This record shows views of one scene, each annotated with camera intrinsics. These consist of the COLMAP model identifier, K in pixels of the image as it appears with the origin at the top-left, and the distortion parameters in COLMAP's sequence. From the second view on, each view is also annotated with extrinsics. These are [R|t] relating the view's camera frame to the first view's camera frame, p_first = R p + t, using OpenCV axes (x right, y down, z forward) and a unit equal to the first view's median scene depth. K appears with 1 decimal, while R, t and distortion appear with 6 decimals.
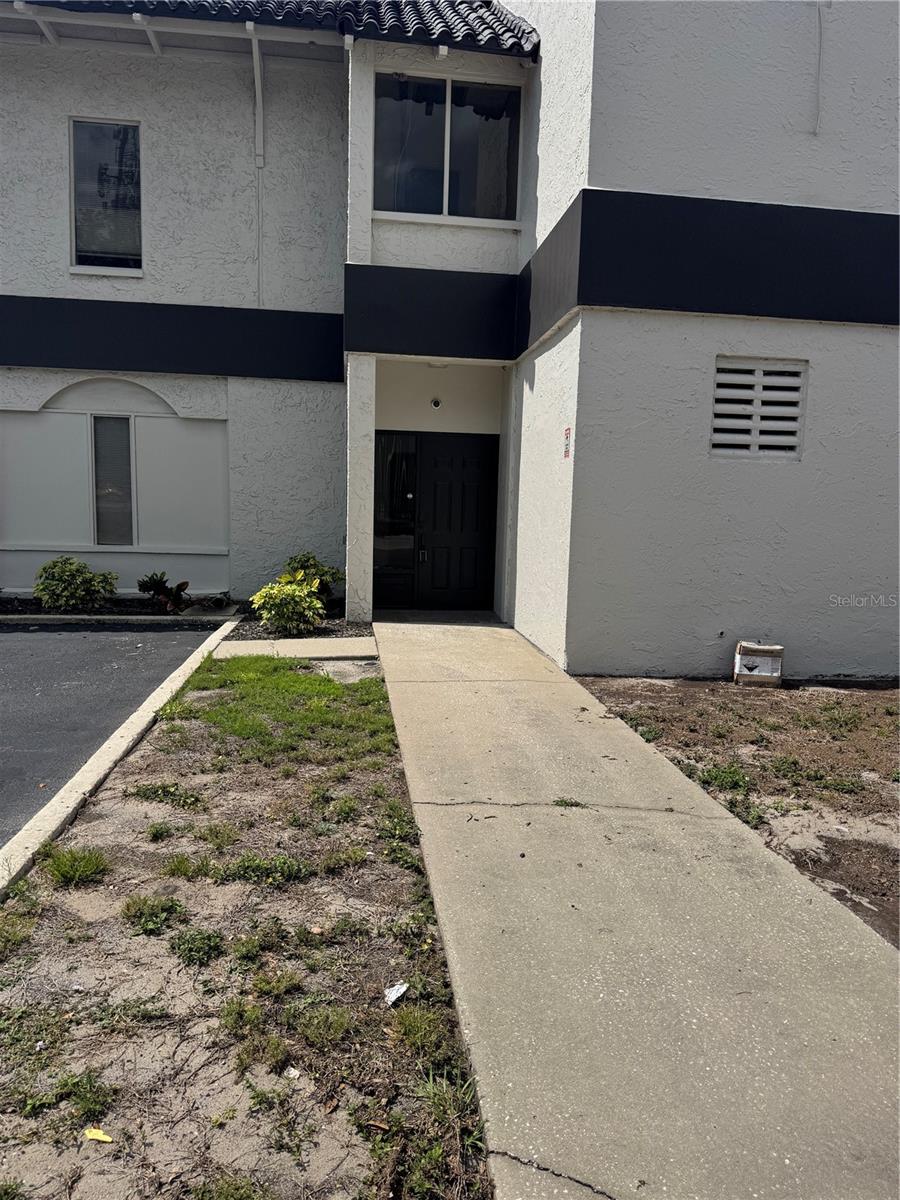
lens RADIAL K [[836.8, 0, 455.5], [0, 836.8, 597.8], [0, 0, 1]] dist [0.060258, -0.053197]
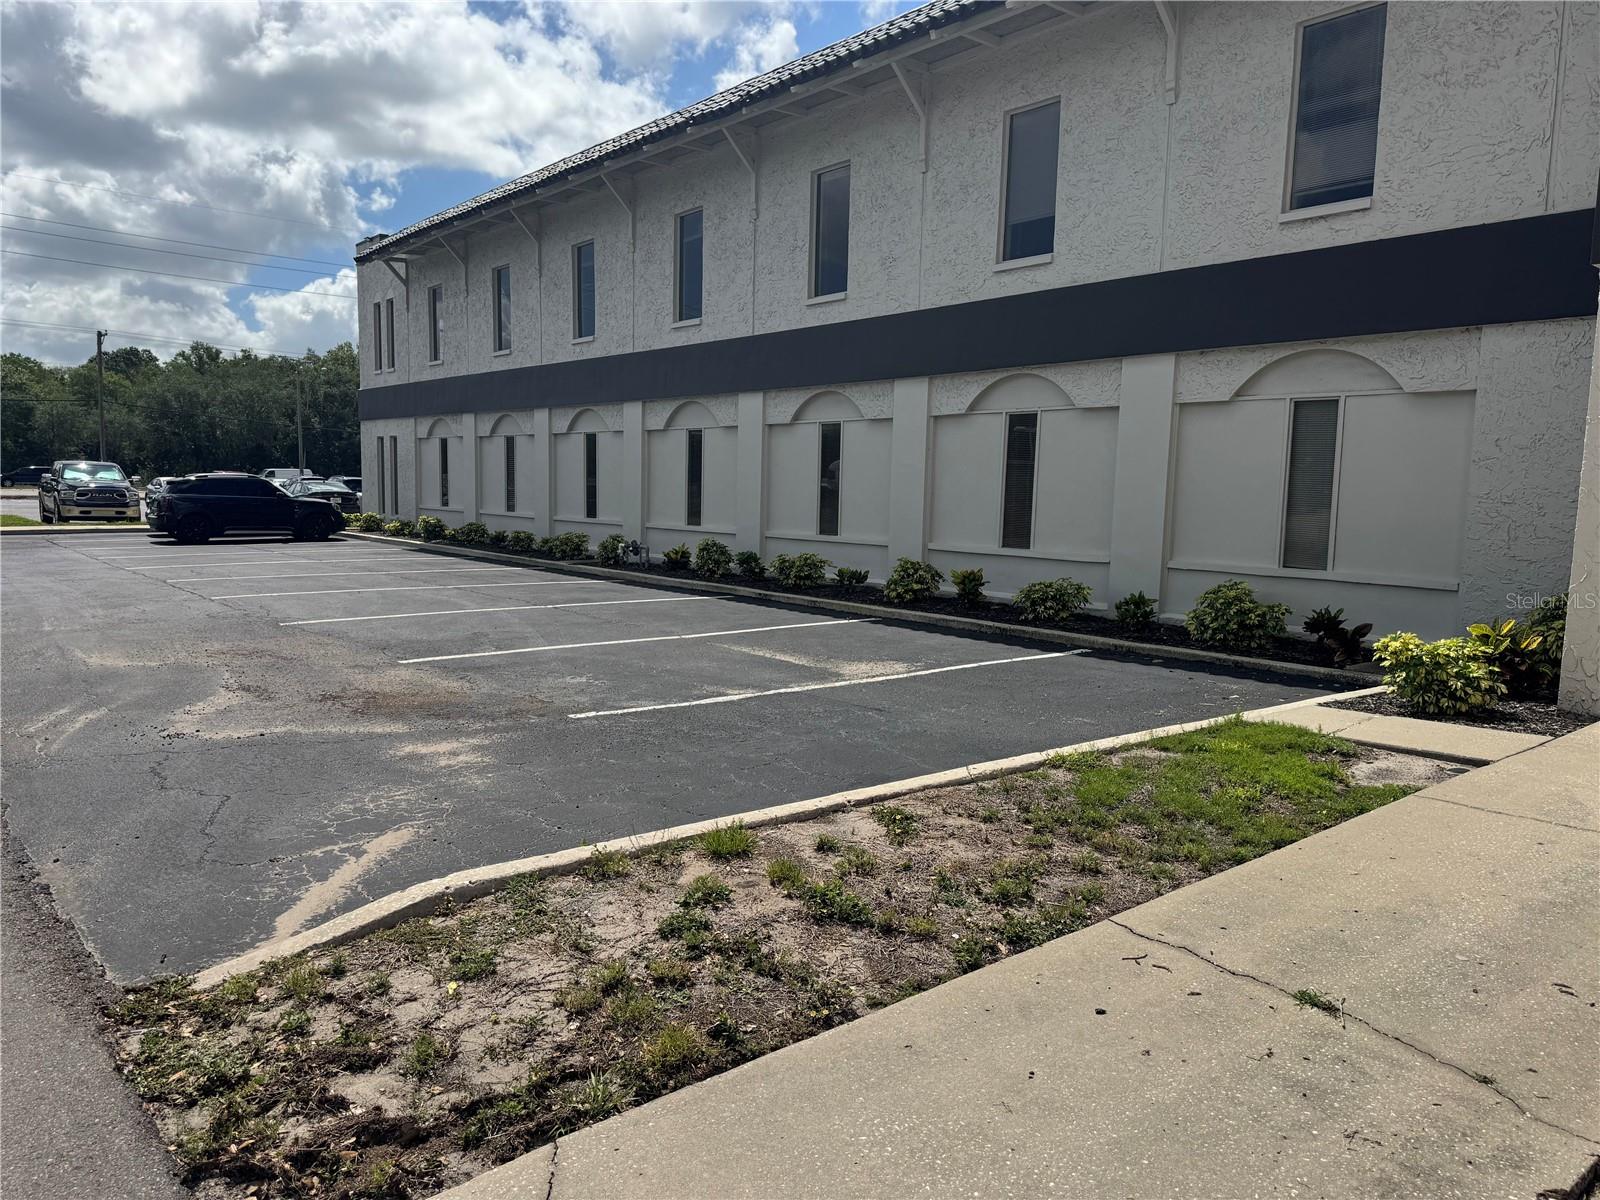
lens RADIAL K [[1115.7, 0, 794.6], [0, 1115.7, 607.3], [0, 0, 1]] dist [0.060258, -0.053197]
pose [[0.546151, 0.081469, -0.833716, 0.453486], [-0.106826, 0.993907, 0.027143, -0.016864], [0.830847, 0.074238, 0.551527, 0.160312]]
